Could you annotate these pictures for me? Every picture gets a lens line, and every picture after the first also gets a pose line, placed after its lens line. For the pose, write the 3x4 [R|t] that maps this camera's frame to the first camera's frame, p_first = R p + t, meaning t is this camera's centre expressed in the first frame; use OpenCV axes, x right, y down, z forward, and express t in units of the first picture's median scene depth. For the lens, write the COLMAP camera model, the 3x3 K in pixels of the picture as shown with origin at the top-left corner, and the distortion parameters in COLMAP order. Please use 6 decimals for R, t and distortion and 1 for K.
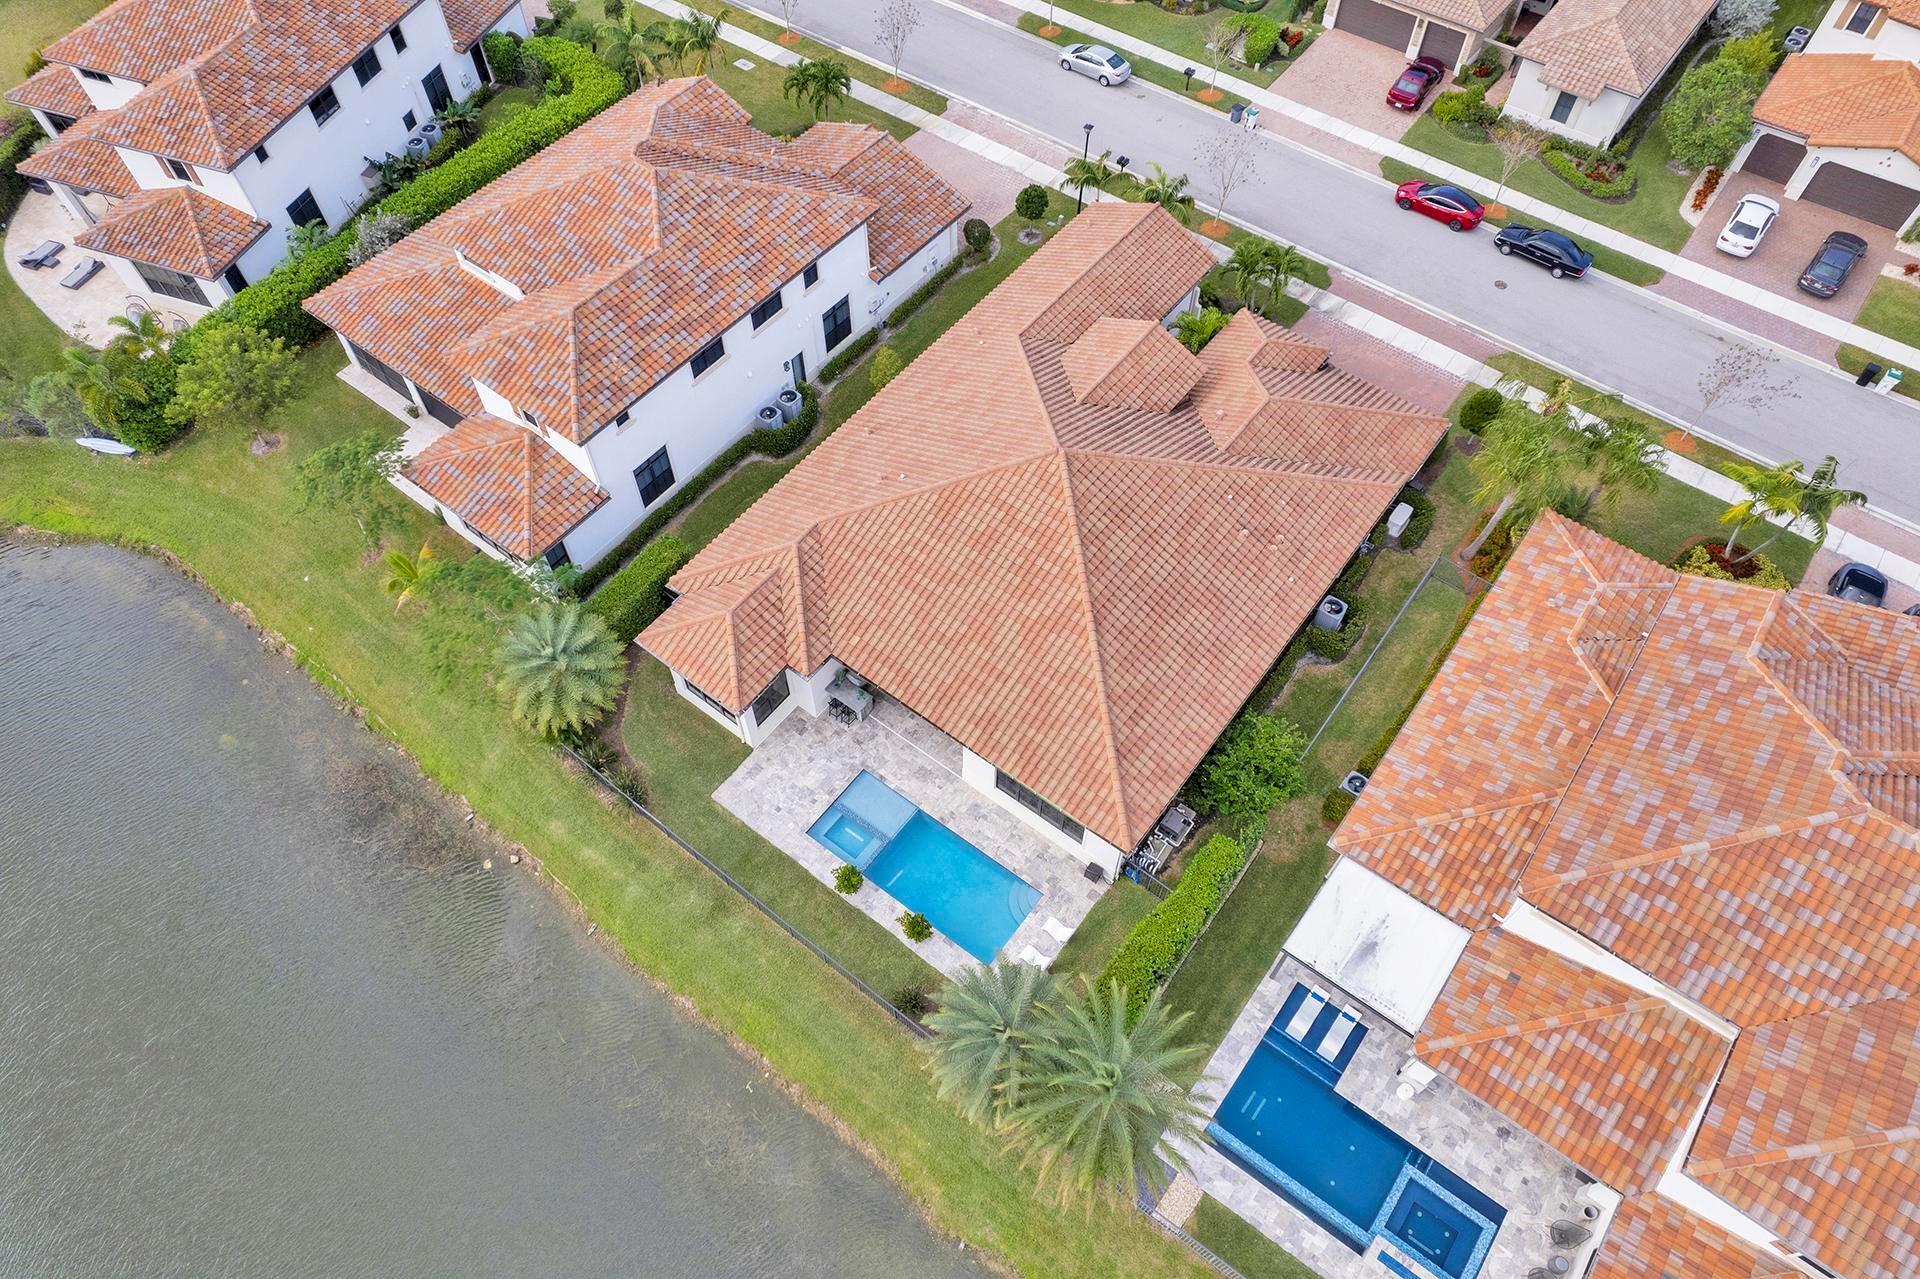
lens RADIAL K [[1224.8, 0, 960.0], [0, 1224.8, 639.5], [0, 0, 1]] dist [-0.091053, 0.083822]
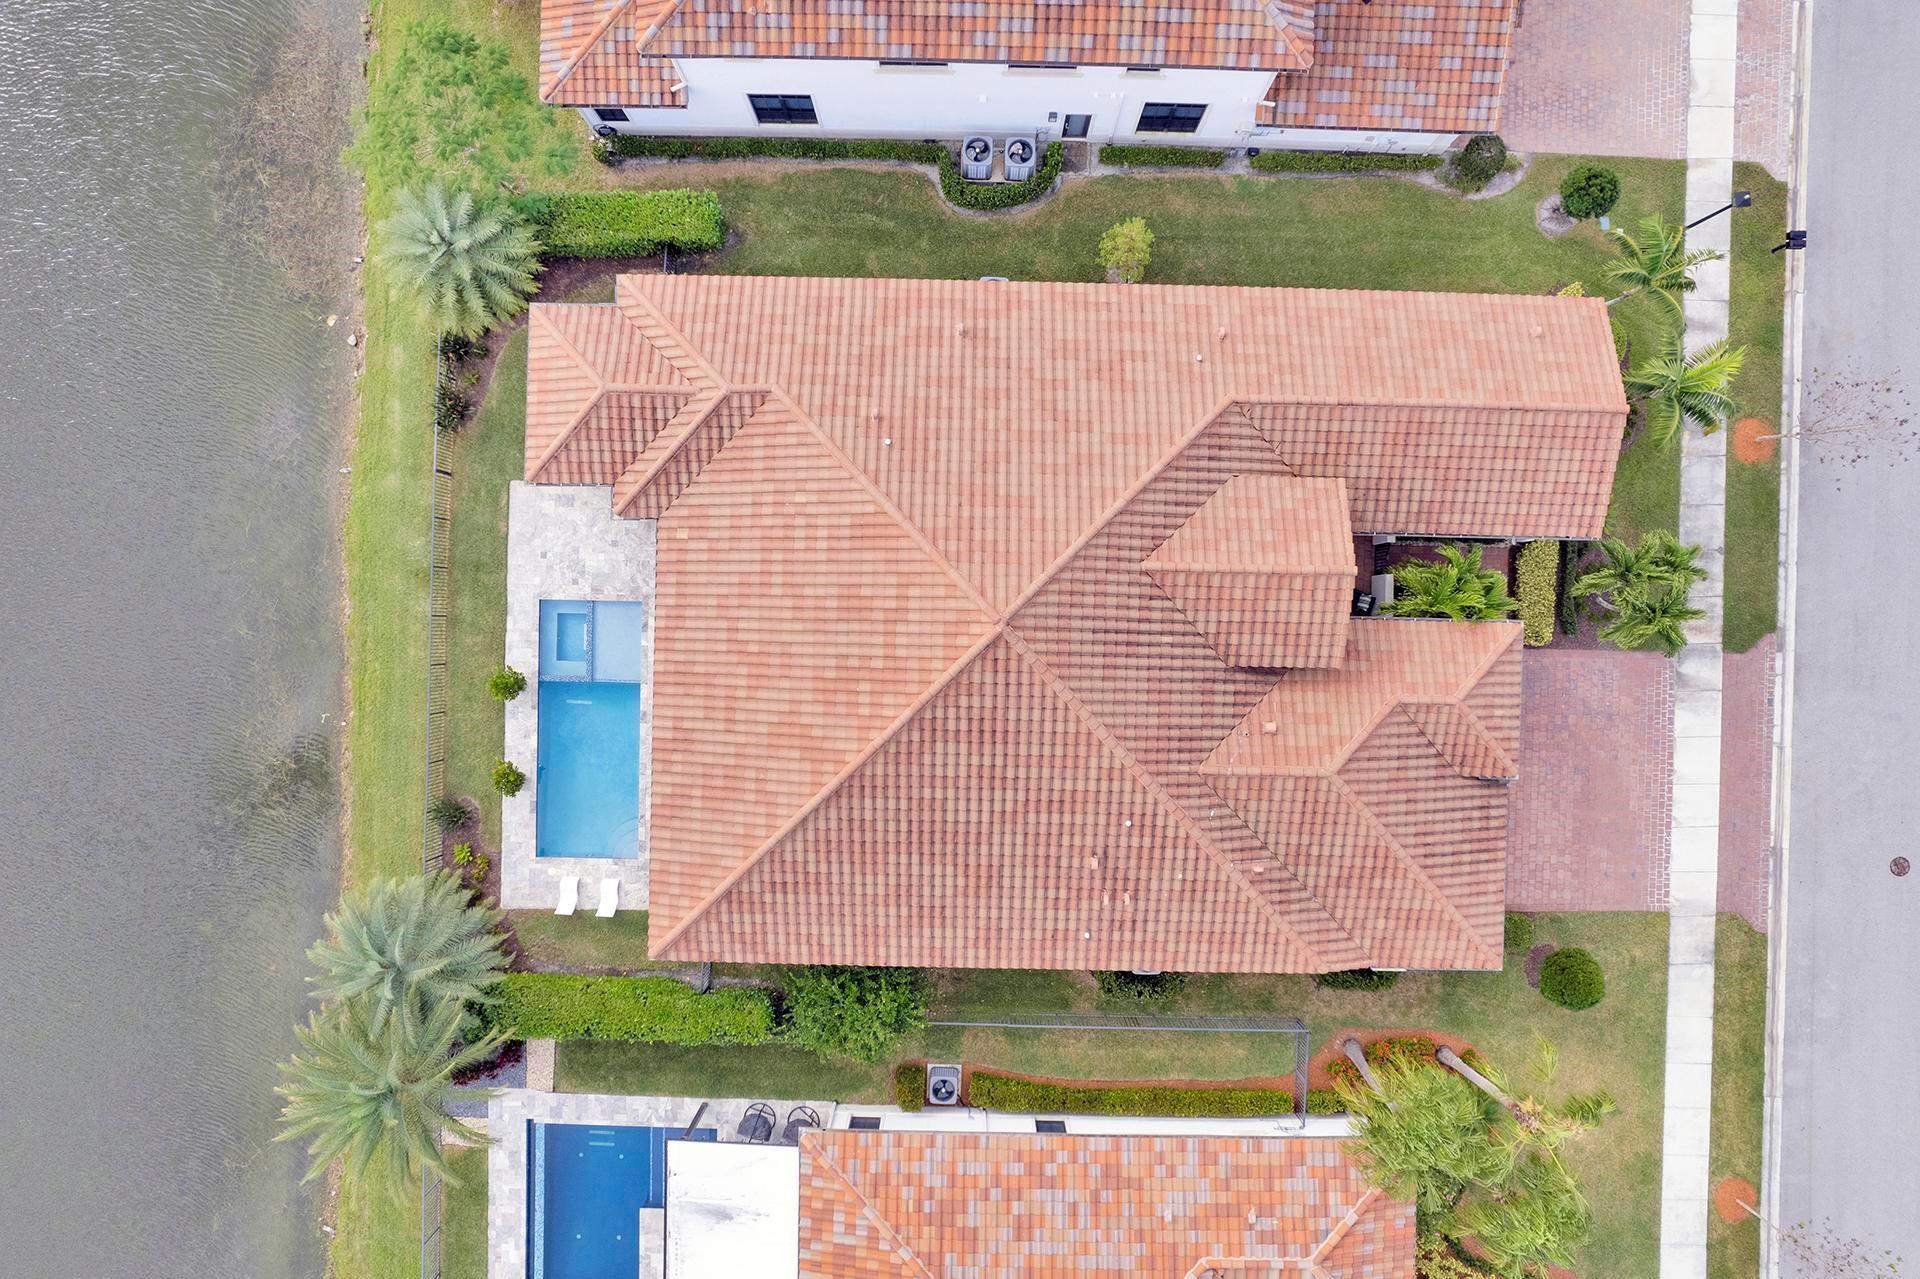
lens RADIAL K [[1231.0, 0, 975.4], [0, 1231.0, 631.0], [0, 0, 1]] dist [-0.073692, 0.070016]
pose [[0.590608, 0.806883, 0.011042, 0.060317], [-0.672059, 0.484255, 0.560209, -0.476461], [0.446676, -0.338284, 0.828278, 0.355001]]
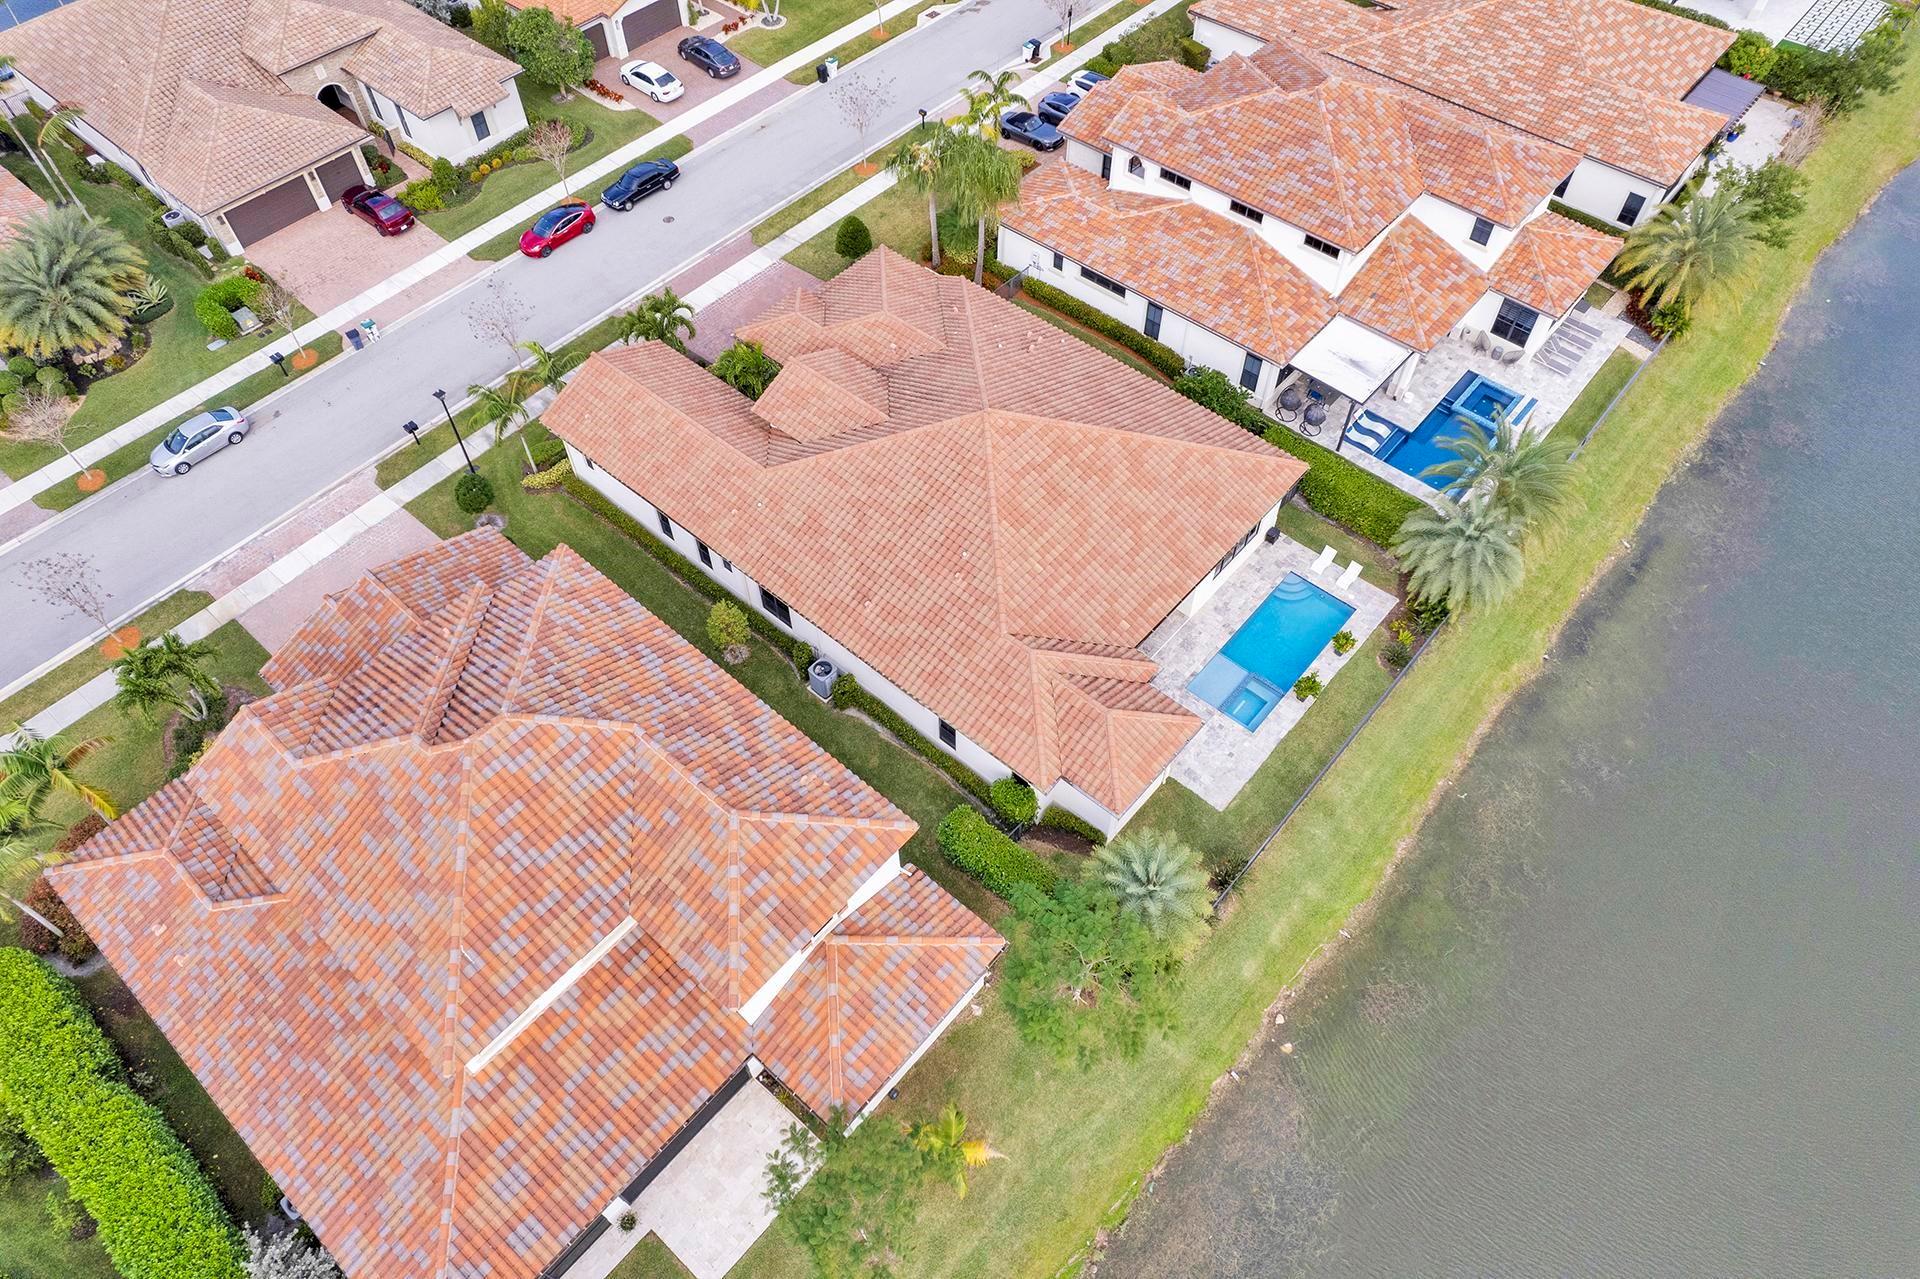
lens RADIAL K [[1224.8, 0, 960.0], [0, 1224.8, 639.5], [0, 0, 1]] dist [-0.091053, 0.083822]
pose [[0.062334, -0.802019, 0.594037, -0.643973], [0.829636, 0.372503, 0.415867, -0.485209], [-0.554814, 0.466912, 0.688603, 0.311714]]
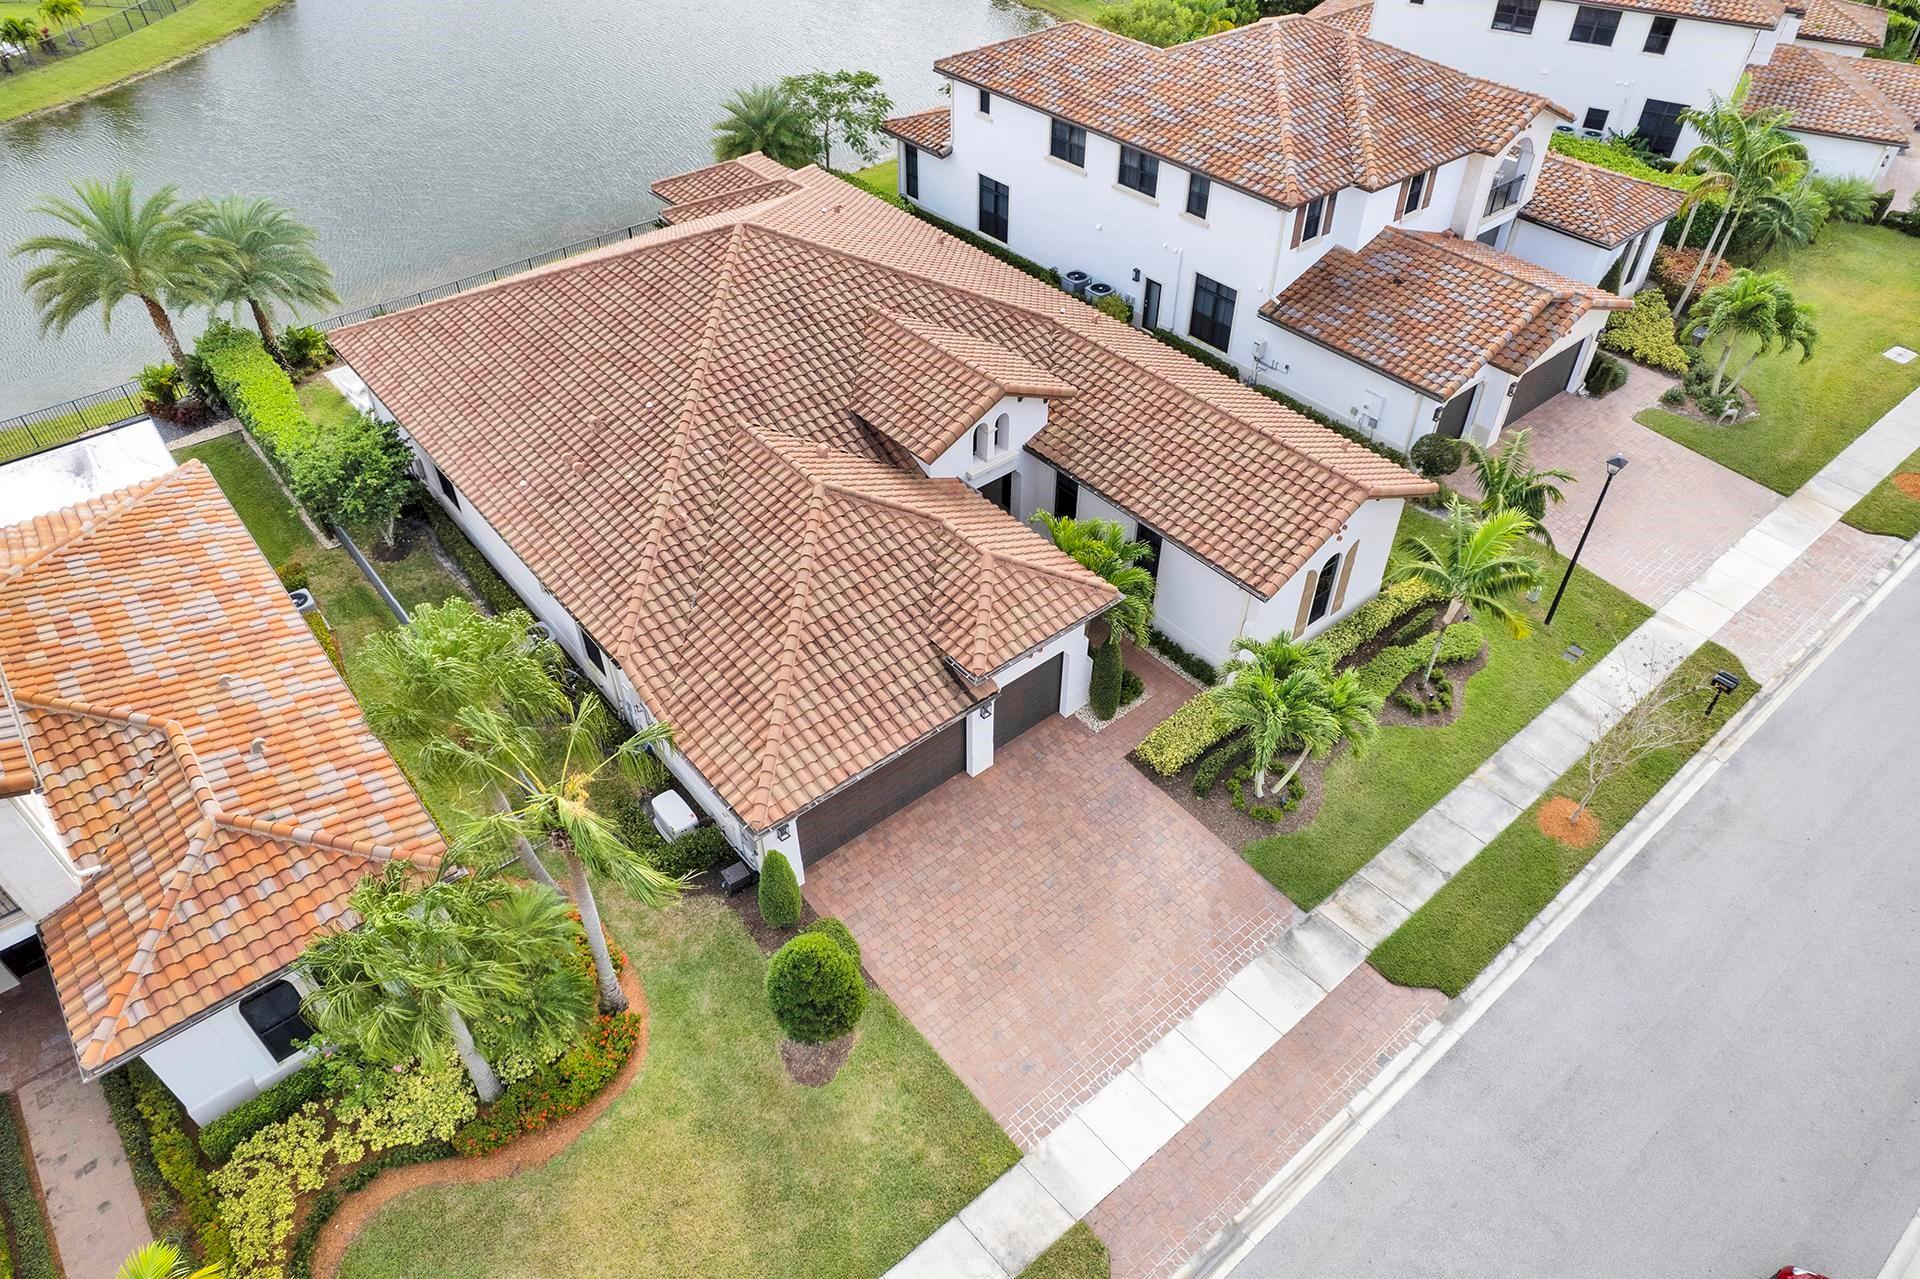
lens RADIAL K [[1209.9, 0, 960.0], [0, 1209.9, 639.5], [0, 0, 1]] dist [-0.056327, 0.060543]
pose [[-0.225811, 0.658801, -0.717628, 0.706102], [-0.808519, 0.284187, 0.515301, -0.522893], [0.543421, 0.696577, 0.468480, 0.795918]]
